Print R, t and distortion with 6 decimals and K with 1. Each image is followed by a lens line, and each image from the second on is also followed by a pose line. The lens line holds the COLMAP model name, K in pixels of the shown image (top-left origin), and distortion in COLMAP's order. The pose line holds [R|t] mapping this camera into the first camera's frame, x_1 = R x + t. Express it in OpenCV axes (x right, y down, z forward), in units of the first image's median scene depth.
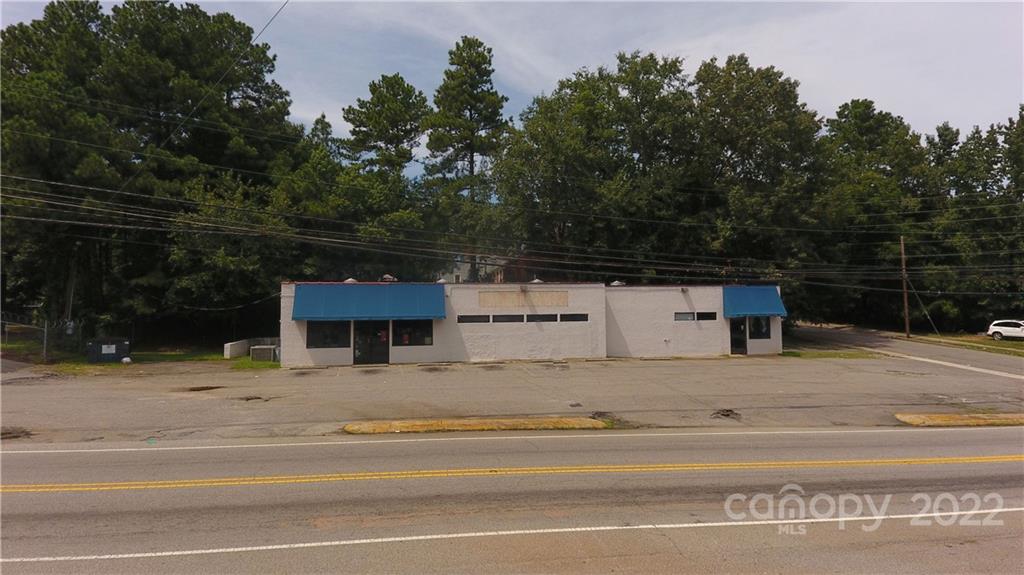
lens RADIAL K [[599.4, 0, 505.6], [0, 599.4, 279.8], [0, 0, 1]] dist [0.119137, -0.105988]
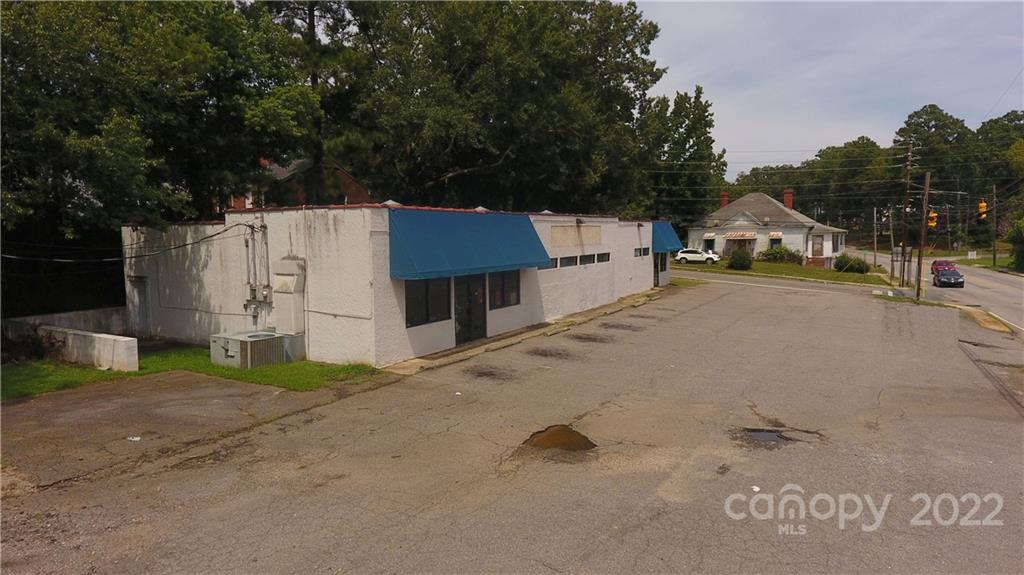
lens RADIAL K [[599.4, 0, 505.6], [0, 599.4, 279.8], [0, 0, 1]] dist [0.119137, -0.105988]
pose [[0.685986, -0.057301, 0.725355, -0.540398], [-0.024950, 0.994456, 0.102155, 0.010072], [-0.727187, -0.088174, 0.680752, 0.472706]]
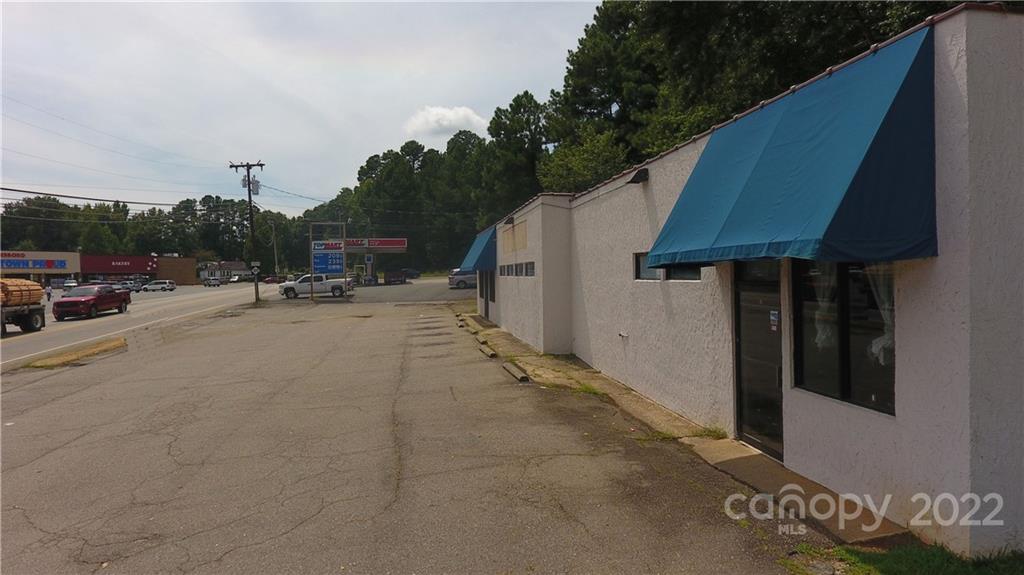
lens RADIAL K [[599.4, 0, 505.6], [0, 599.4, 279.8], [0, 0, 1]] dist [0.119137, -0.105988]
pose [[-0.058382, 0.022395, -0.998043, 0.579051], [0.064778, 0.997726, 0.018598, 0.055727], [0.996190, -0.063565, -0.059700, 0.916114]]
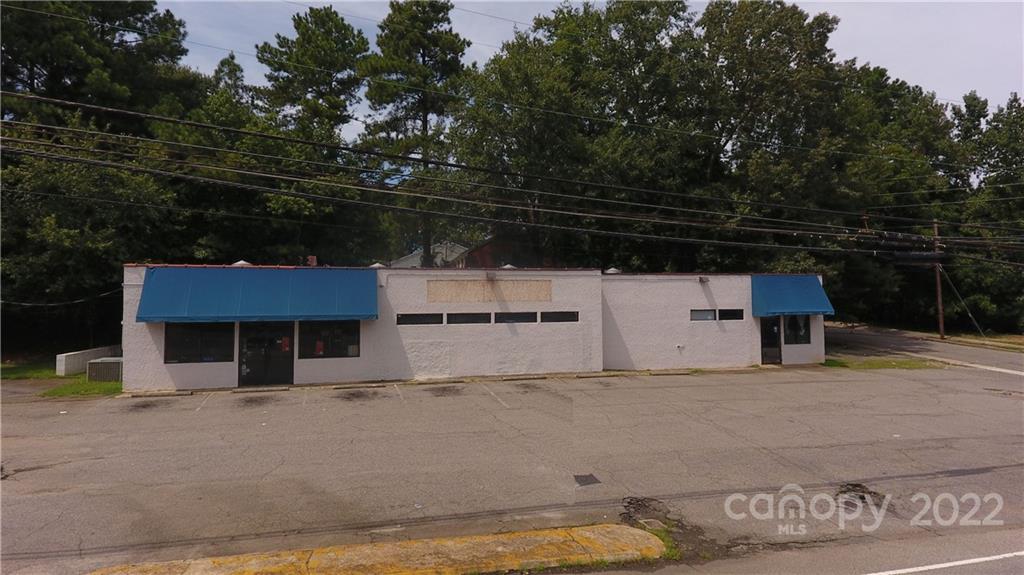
lens RADIAL K [[599.4, 0, 505.6], [0, 599.4, 279.8], [0, 0, 1]] dist [0.119137, -0.105988]
pose [[0.998222, 0.003763, 0.059484, 0.004618], [-0.004168, 0.999969, 0.006687, 0.012382], [-0.059457, -0.006923, 0.998207, 0.252257]]
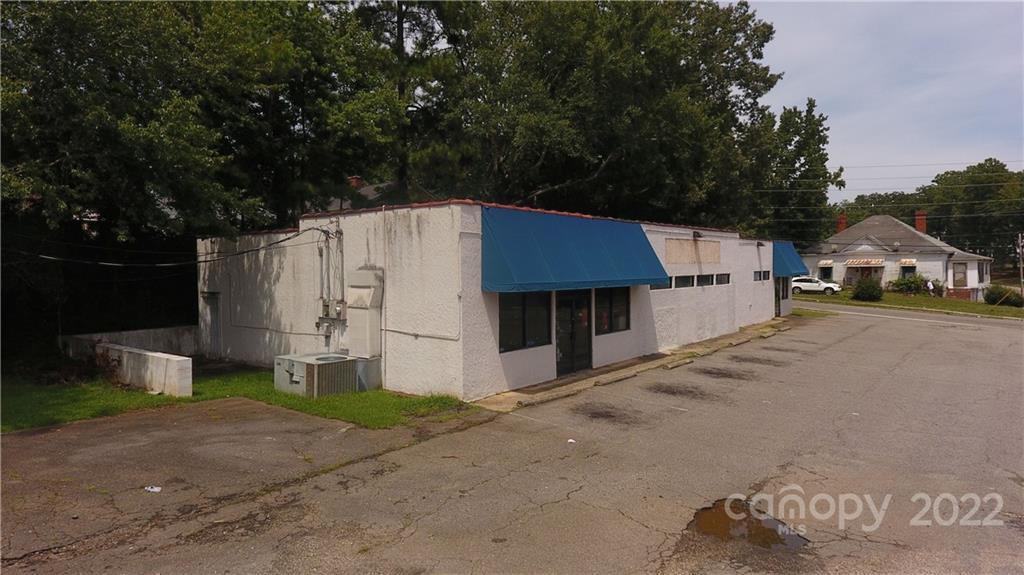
lens RADIAL K [[599.4, 0, 505.6], [0, 599.4, 279.8], [0, 0, 1]] dist [0.119137, -0.105988]
pose [[0.774659, -0.013528, 0.632235, -0.495621], [-0.024075, 0.998415, 0.050862, 0.030219], [-0.631921, -0.054622, 0.773105, 0.546179]]
